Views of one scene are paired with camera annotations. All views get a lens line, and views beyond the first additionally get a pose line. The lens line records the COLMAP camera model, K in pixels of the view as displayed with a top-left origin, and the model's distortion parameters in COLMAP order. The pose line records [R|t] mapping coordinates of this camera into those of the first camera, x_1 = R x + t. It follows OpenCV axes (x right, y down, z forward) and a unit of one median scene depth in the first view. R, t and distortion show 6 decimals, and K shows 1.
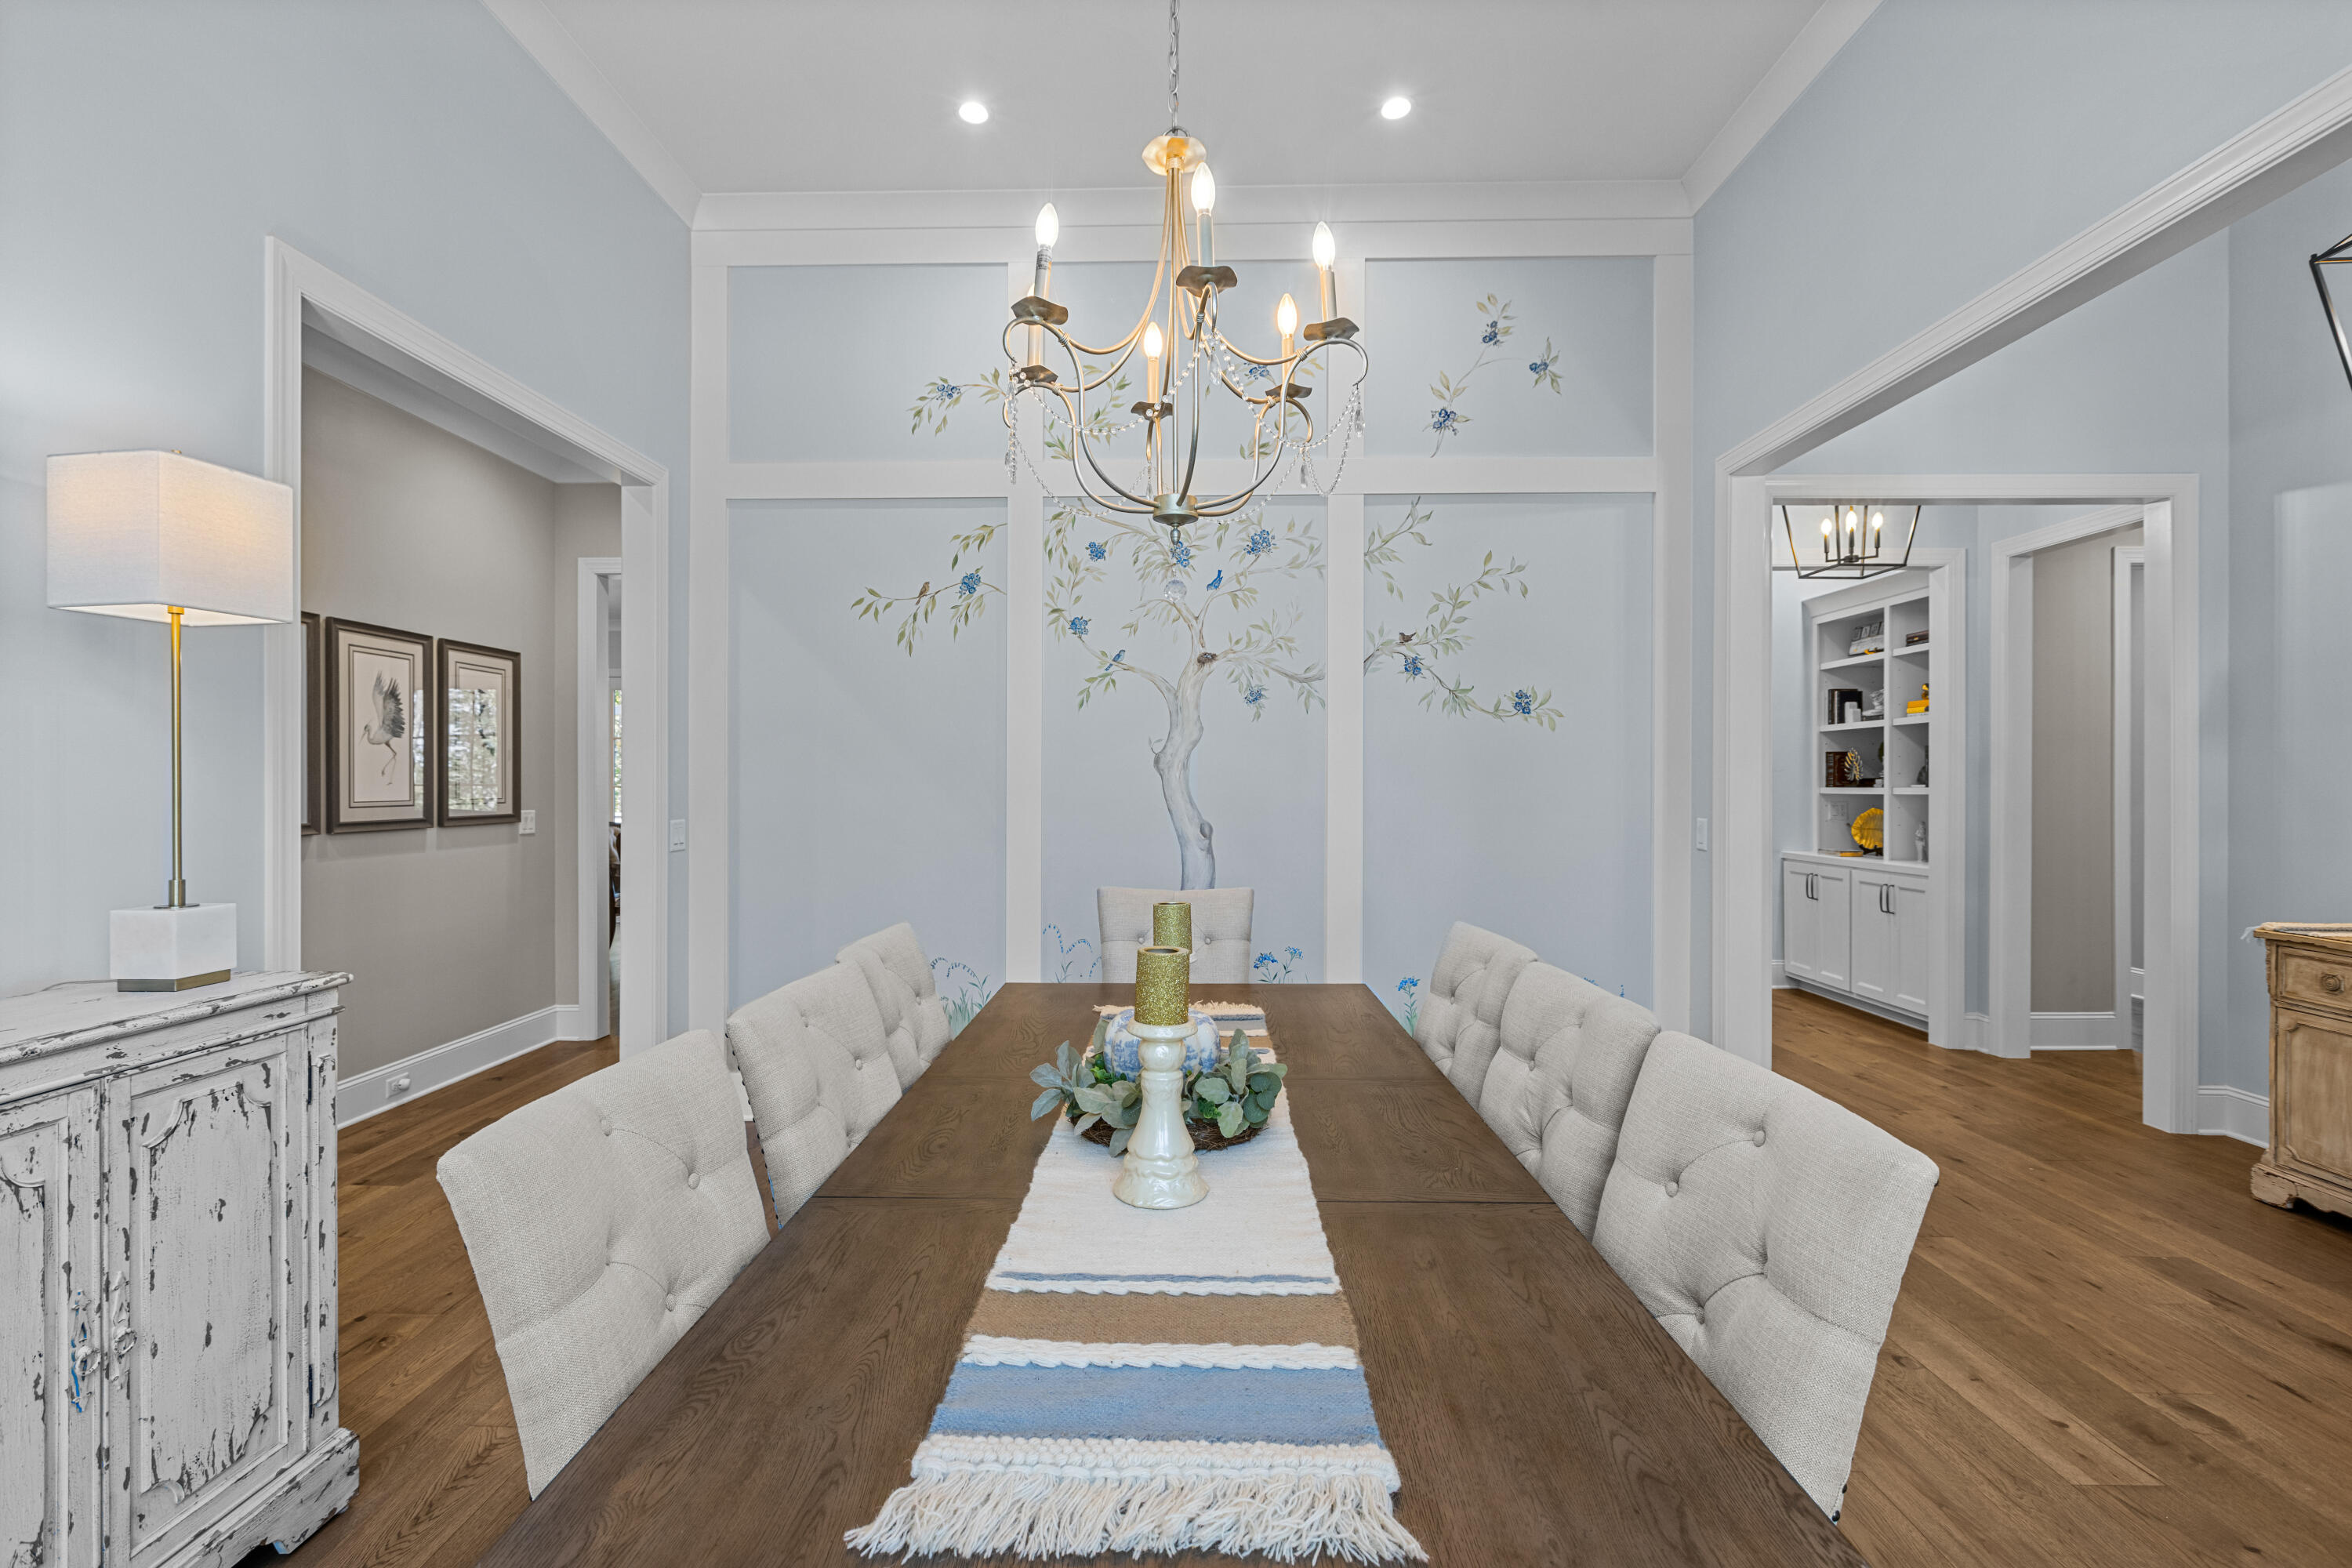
lens RADIAL K [[1054.9, 0, 1181.5], [0, 1054.9, 785.5], [0, 0, 1]] dist [0.000811, 0.000867]
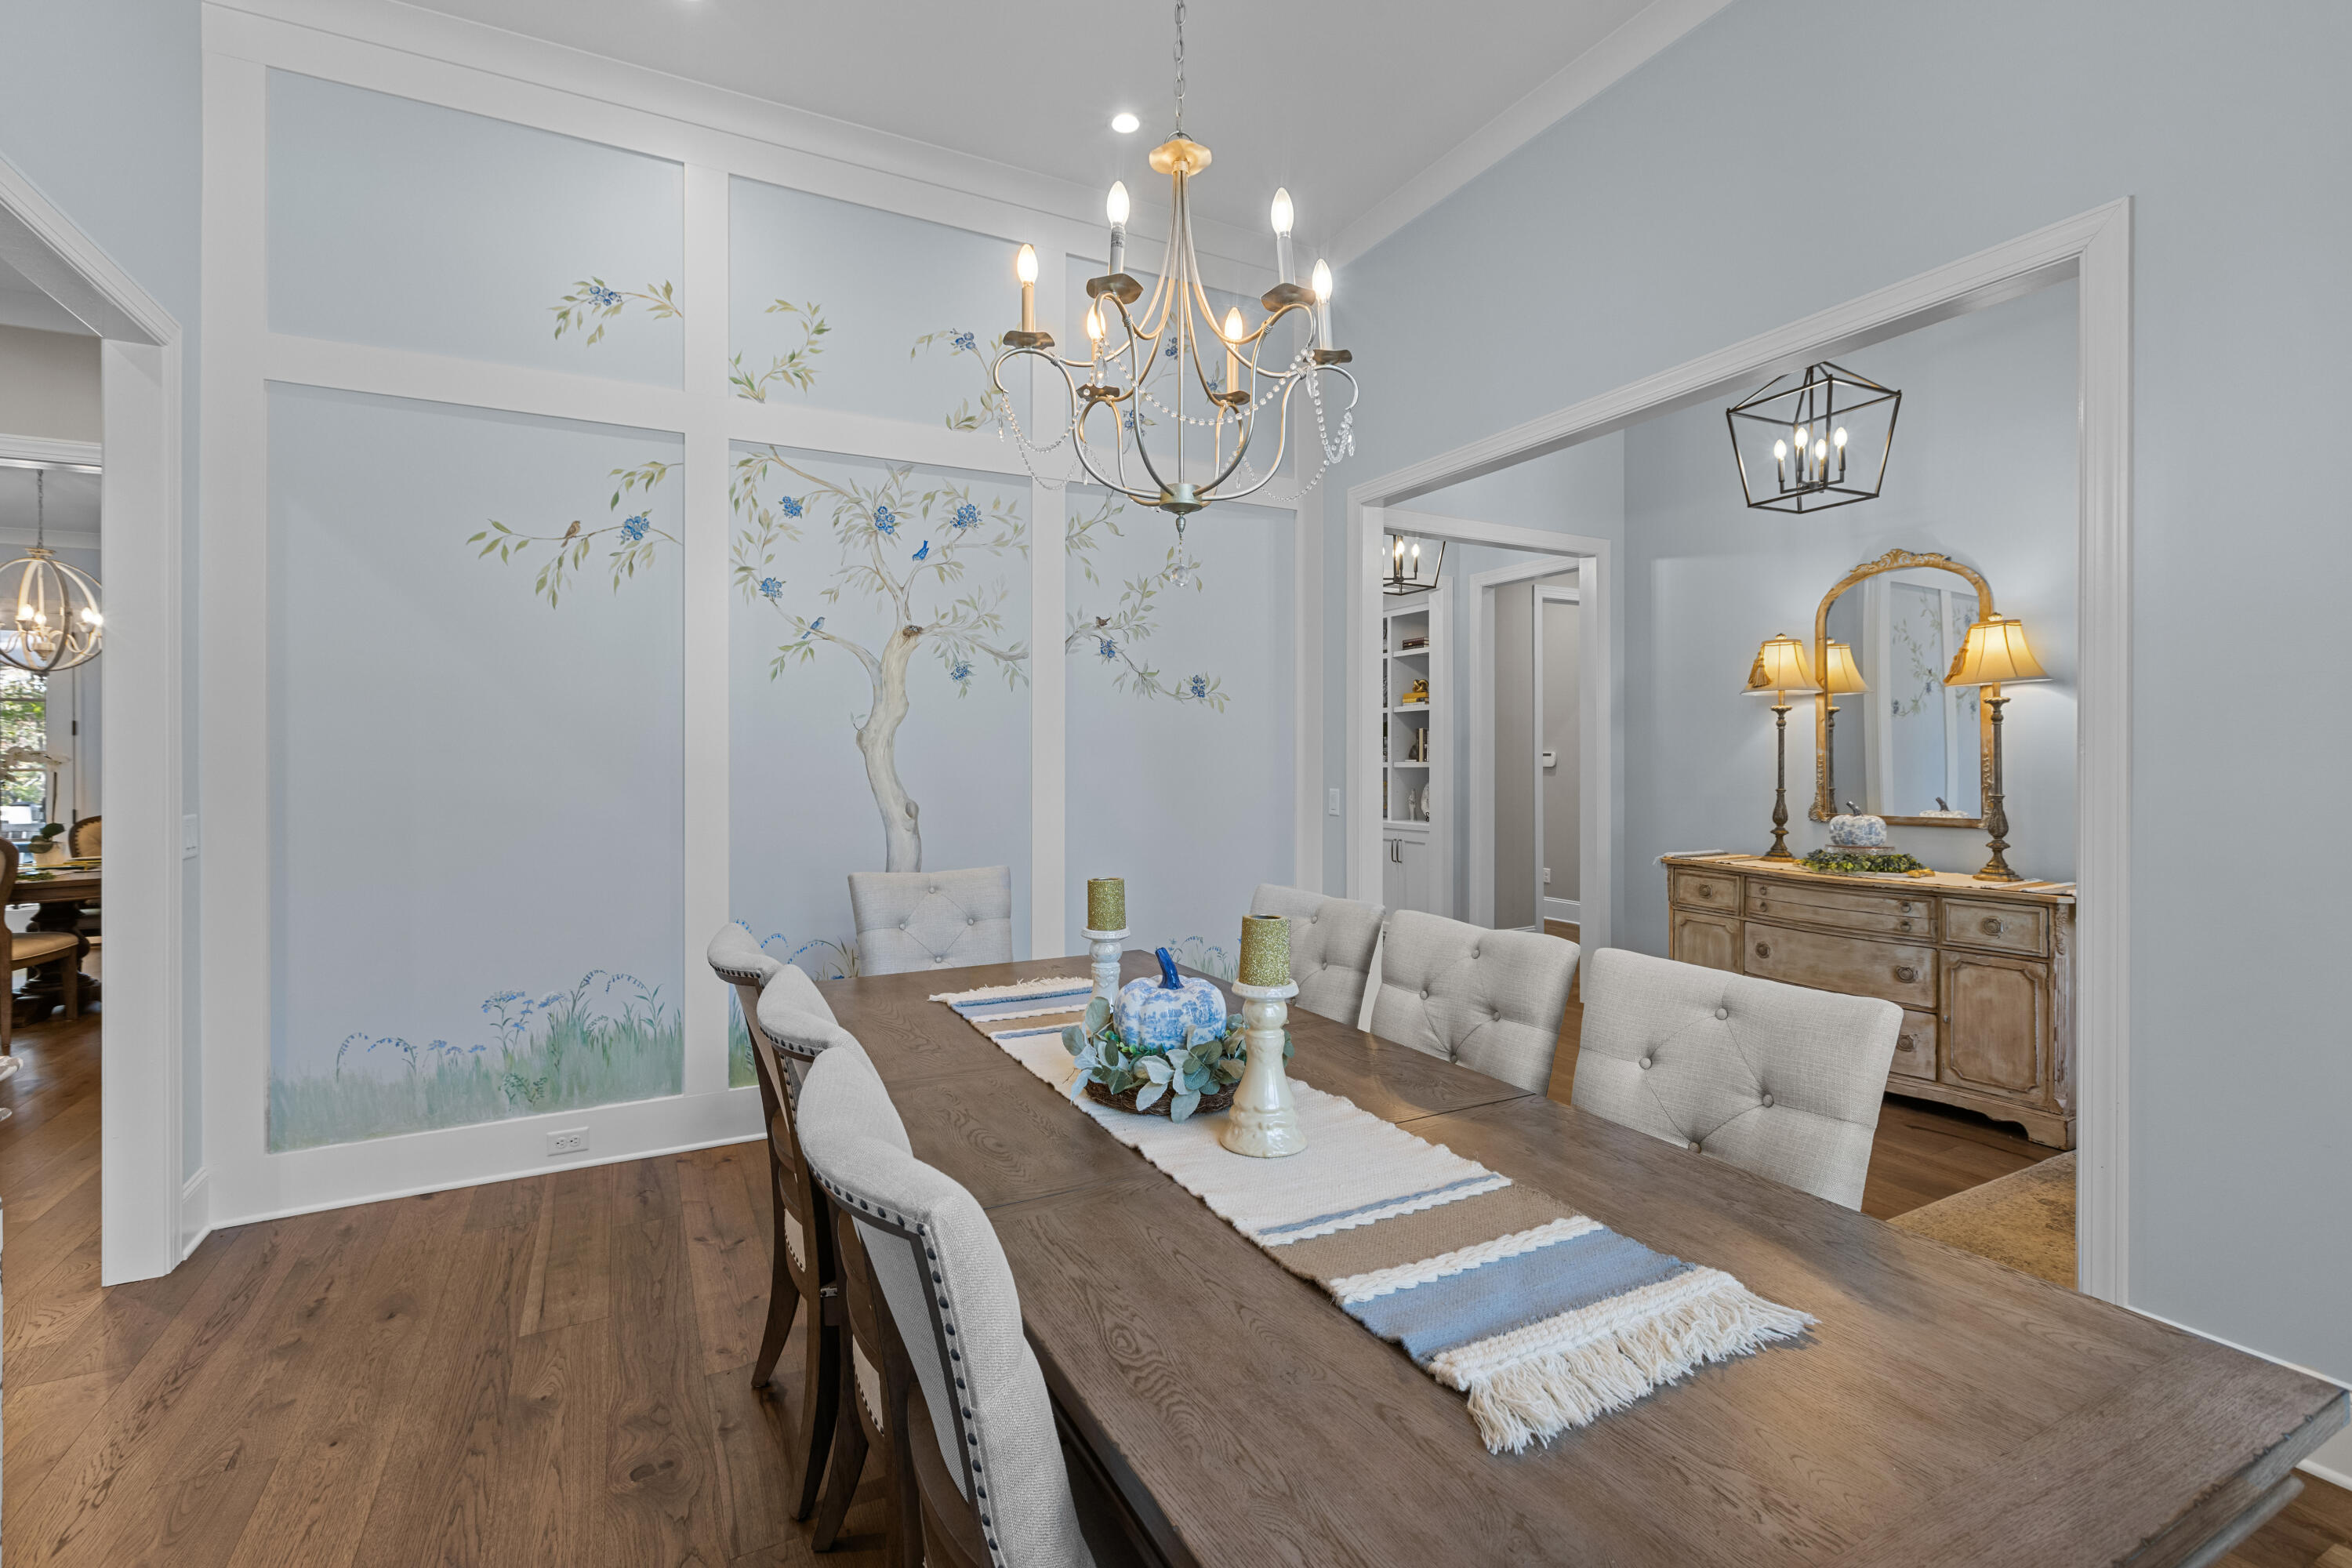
lens RADIAL K [[1054.9, 0, 1187.9], [0, 1054.9, 764.6], [0, 0, 1]] dist [0.000811, 0.000867]
pose [[0.873463, -0.006217, 0.486851, -0.226354], [0.005135, 0.999980, 0.003556, -0.001068], [-0.486863, -0.000606, 0.873478, 0.038234]]
